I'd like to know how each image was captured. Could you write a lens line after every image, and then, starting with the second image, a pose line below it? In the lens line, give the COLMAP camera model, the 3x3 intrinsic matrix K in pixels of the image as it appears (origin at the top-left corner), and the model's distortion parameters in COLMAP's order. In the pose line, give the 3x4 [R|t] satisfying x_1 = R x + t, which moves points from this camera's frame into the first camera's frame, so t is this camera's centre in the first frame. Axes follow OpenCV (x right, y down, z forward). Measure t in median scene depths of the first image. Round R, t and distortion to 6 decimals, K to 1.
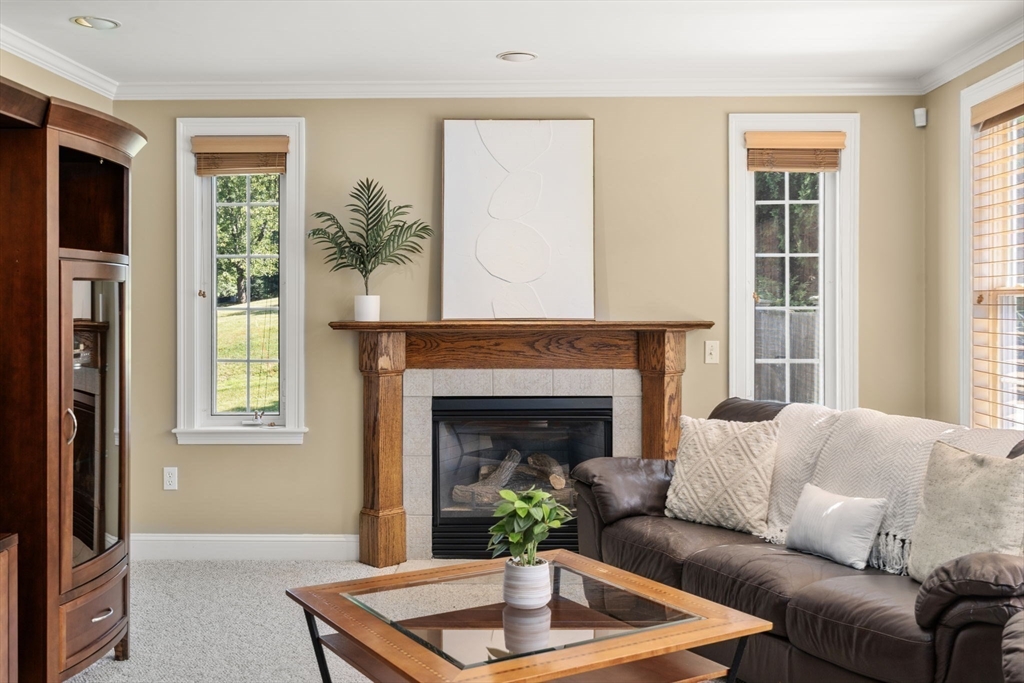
lens RADIAL K [[1021.6, 0, 511.4], [0, 1021.6, 330.6], [0, 0, 1]] dist [0.023415, 0.000000]
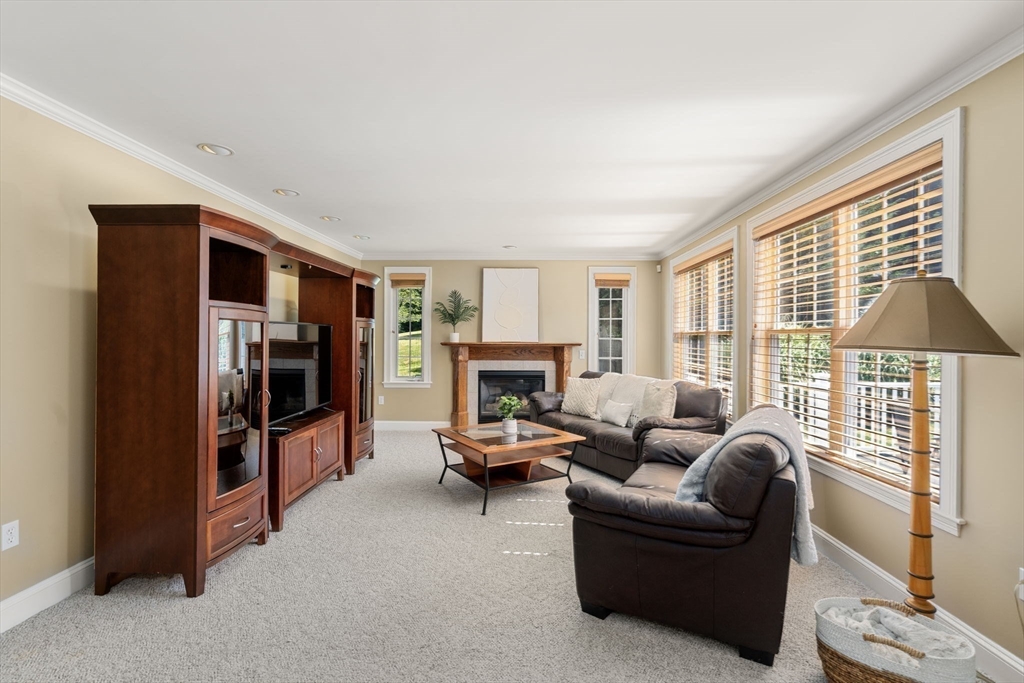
lens RADIAL K [[468.3, 0, 516.6], [0, 468.3, 342.9], [0, 0, 1]] dist [-0.001395, 0.000288]
pose [[0.999952, 0.005806, 0.007932, 0.013663], [-0.005724, 0.999931, -0.010271, 0.003826], [-0.007991, 0.010225, 0.999916, -0.245812]]
